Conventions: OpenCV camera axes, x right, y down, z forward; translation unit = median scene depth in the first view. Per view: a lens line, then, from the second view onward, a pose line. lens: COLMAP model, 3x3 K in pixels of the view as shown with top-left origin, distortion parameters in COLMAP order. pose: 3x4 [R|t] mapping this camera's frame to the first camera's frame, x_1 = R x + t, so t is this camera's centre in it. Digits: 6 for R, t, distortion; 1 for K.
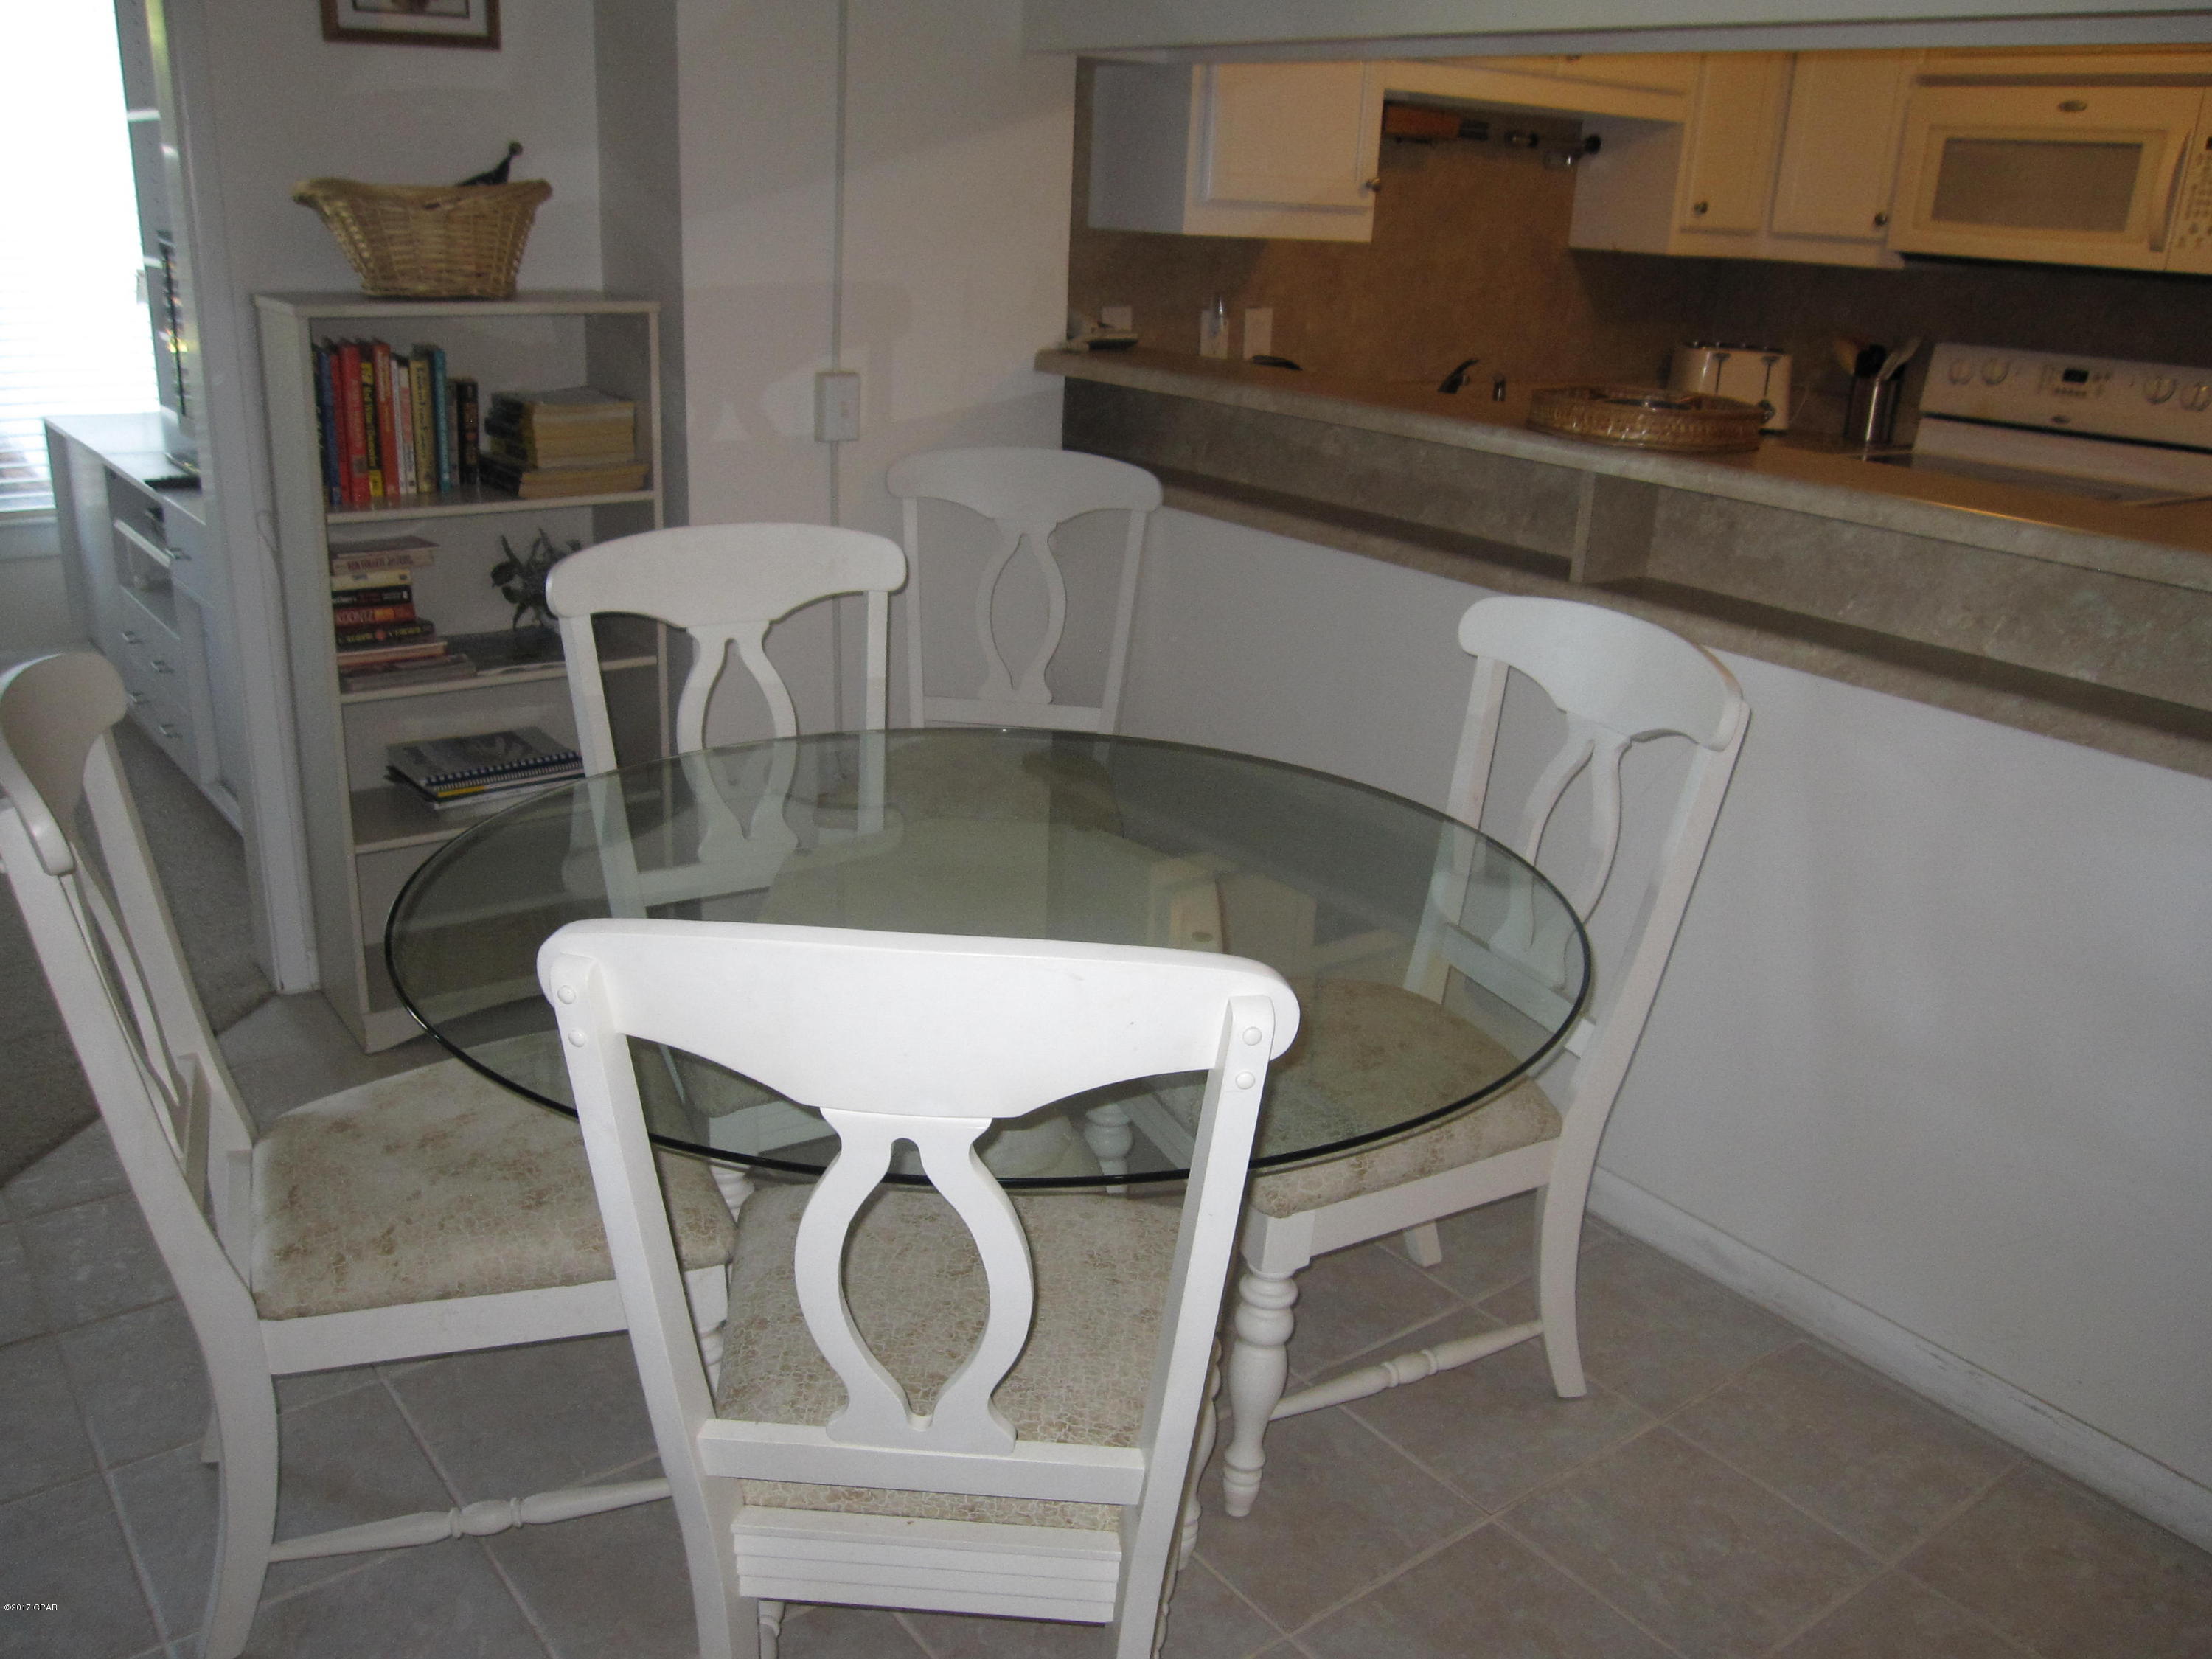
lens RADIAL K [[1804.9, 0, 1106.0], [0, 1804.9, 829.5], [0, 0, 1]] dist [-0.053053, 0.018697]
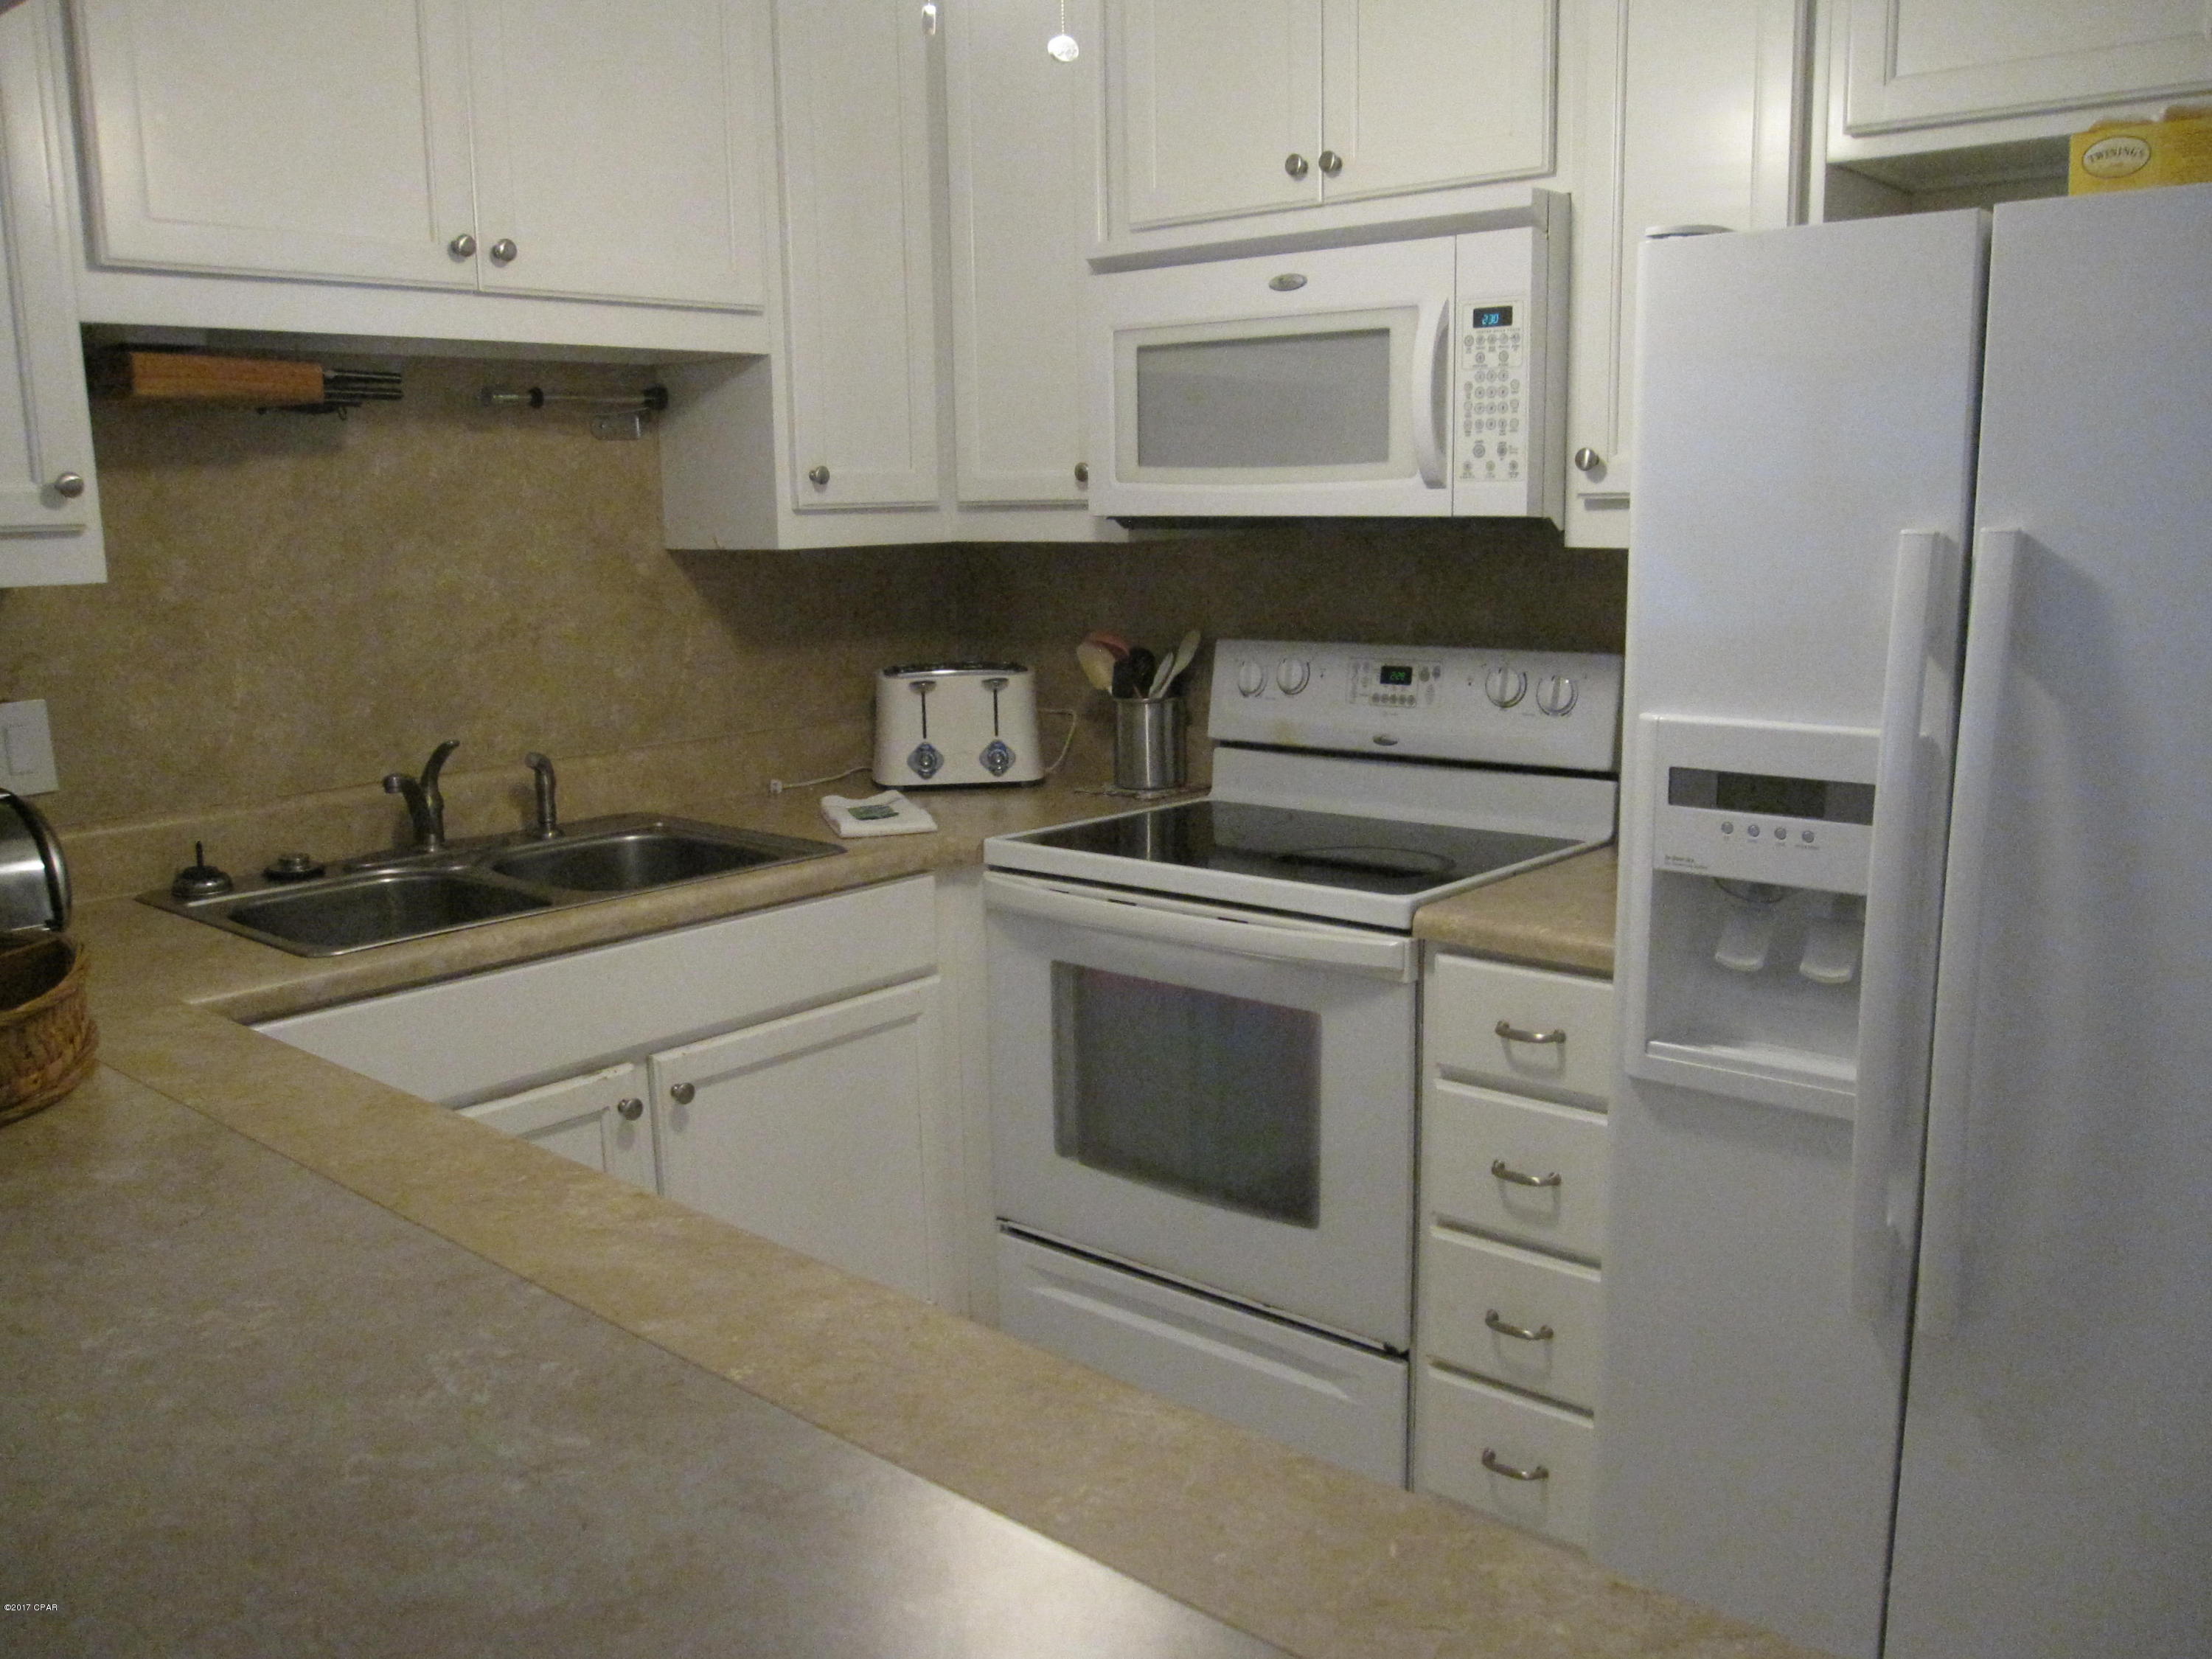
lens RADIAL K [[1804.9, 0, 1106.0], [0, 1804.9, 829.5], [0, 0, 1]] dist [-0.053053, 0.018697]
pose [[0.980609, -0.098611, 0.169356, 0.316640], [0.123275, 0.982175, -0.141900, -0.114913], [-0.152344, 0.160026, 0.975286, 0.362210]]
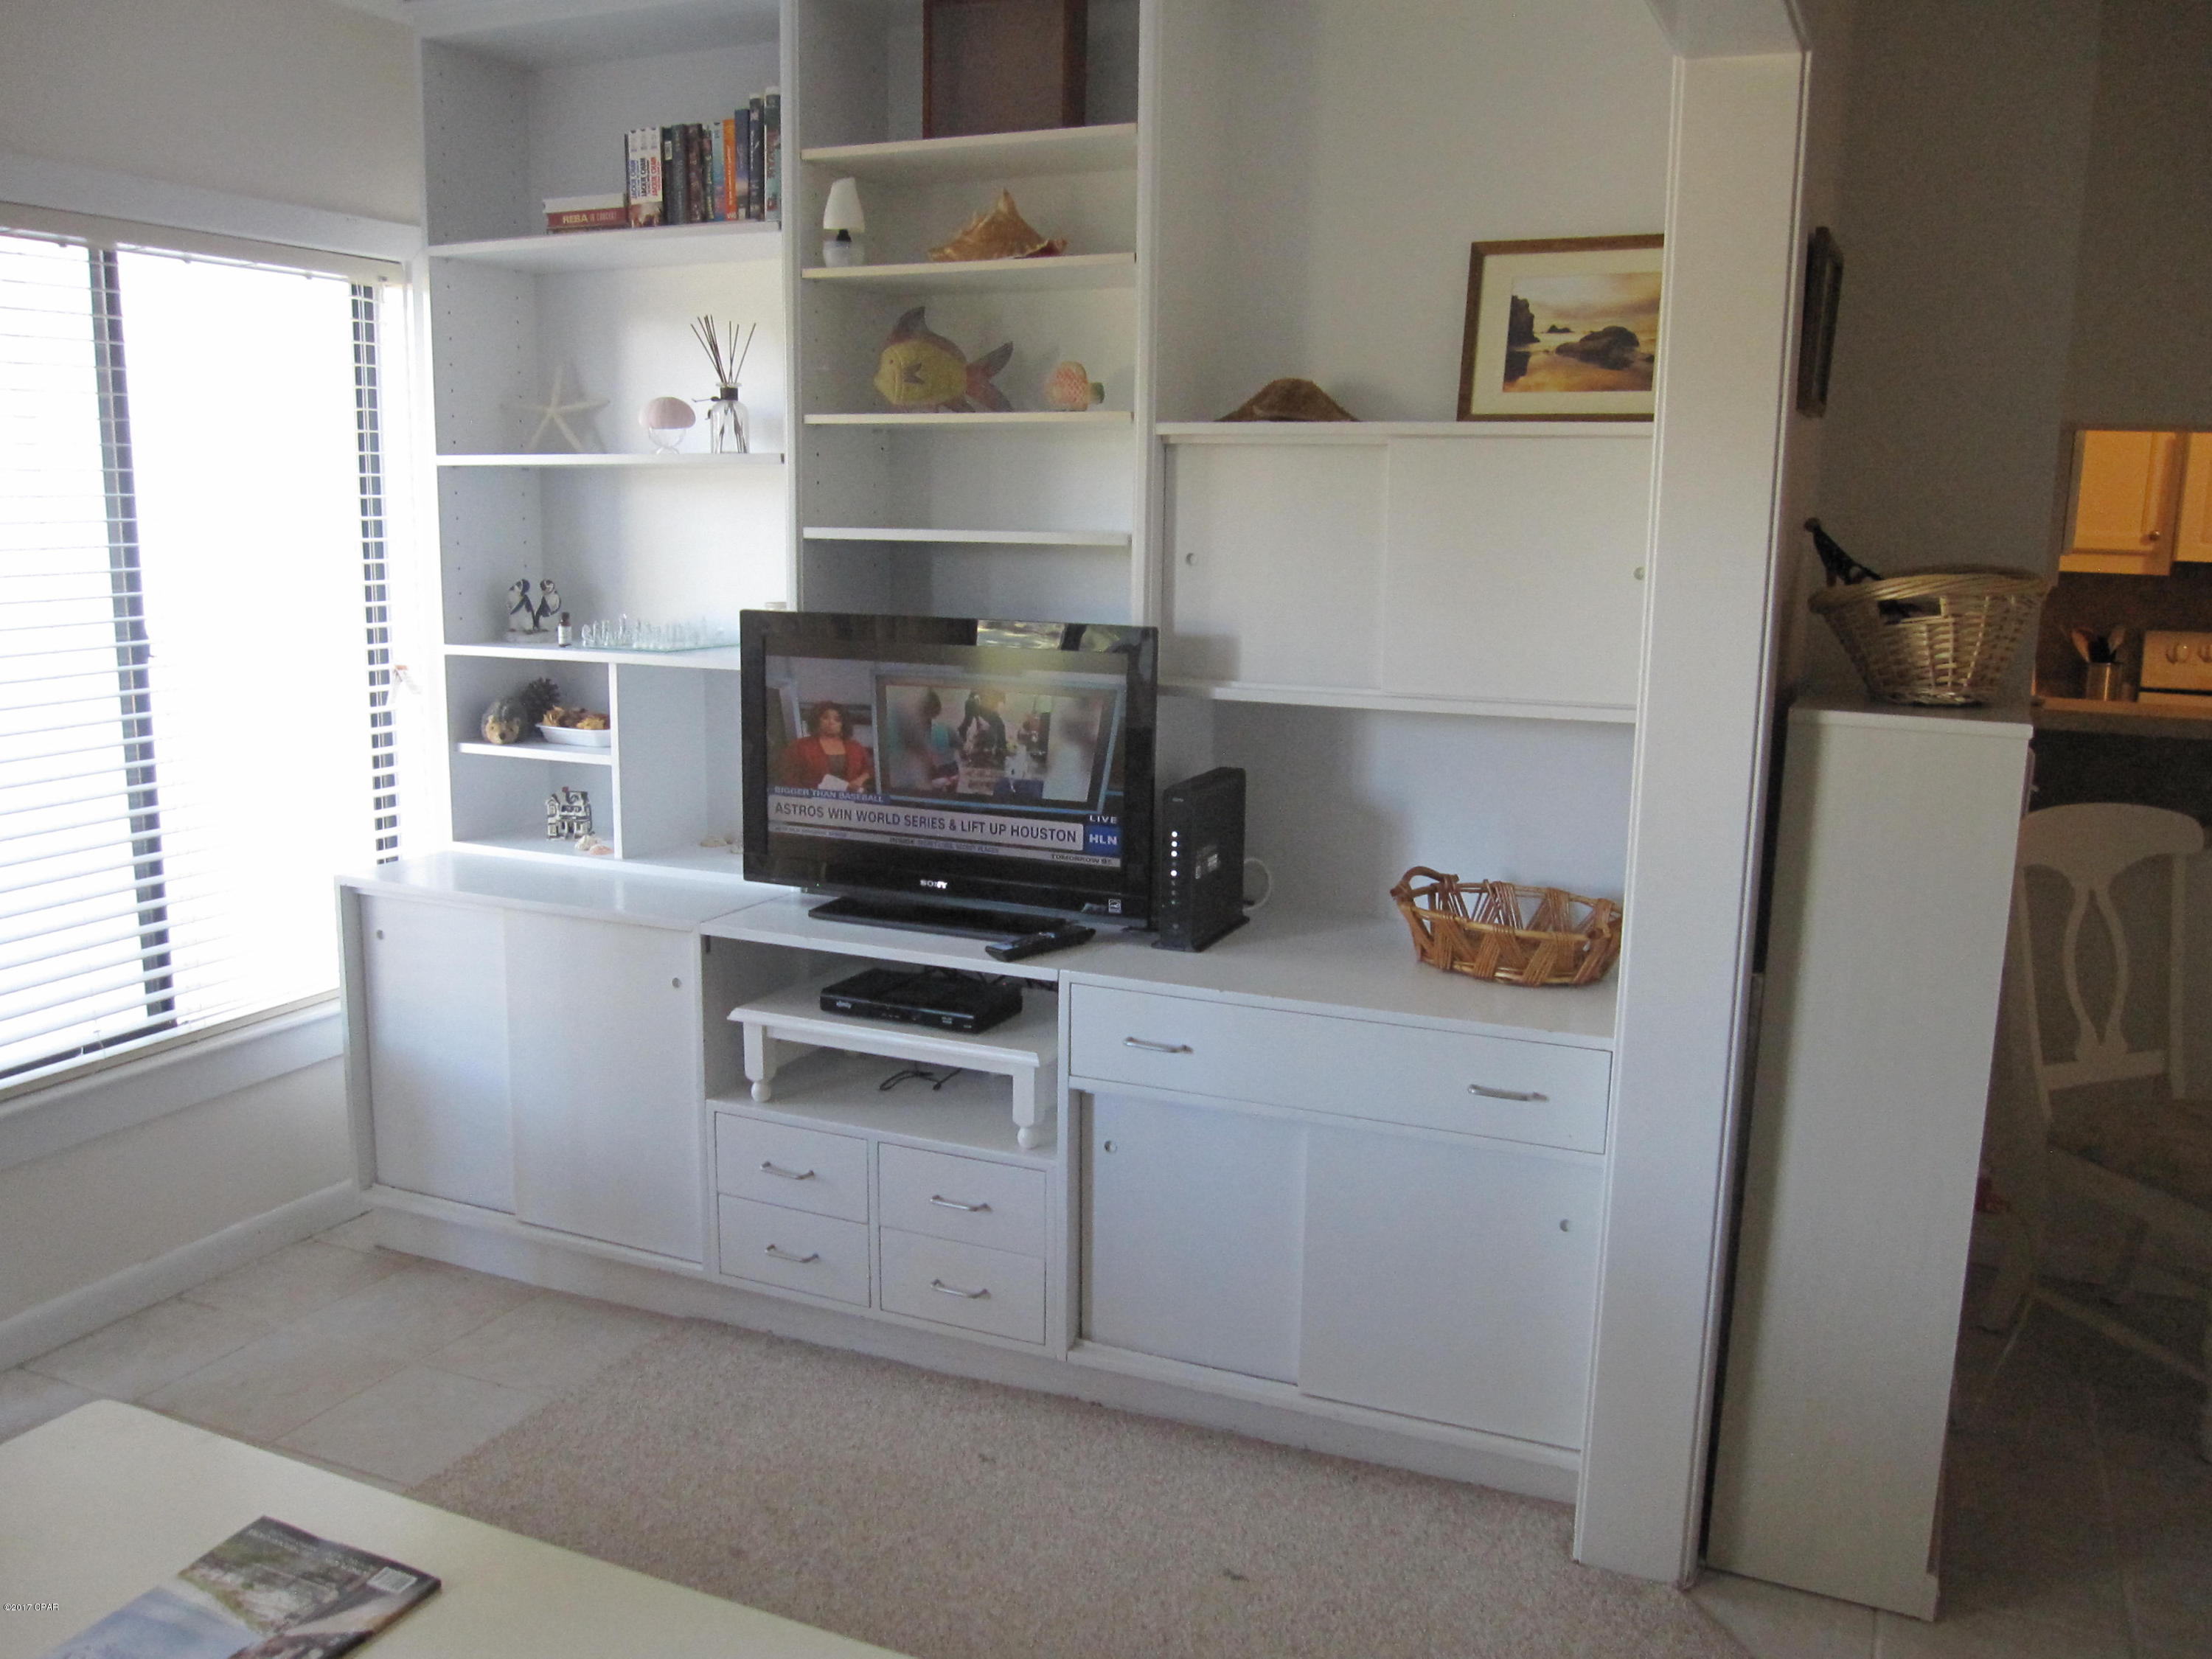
lens RADIAL K [[1804.9, 0, 1106.0], [0, 1804.9, 829.5], [0, 0, 1]] dist [-0.053053, 0.018697]
pose [[0.891156, -0.110525, 0.440029, -0.738696], [0.175576, 0.978318, -0.109849, -0.141087], [-0.418347, 0.175151, 0.891240, 0.263366]]
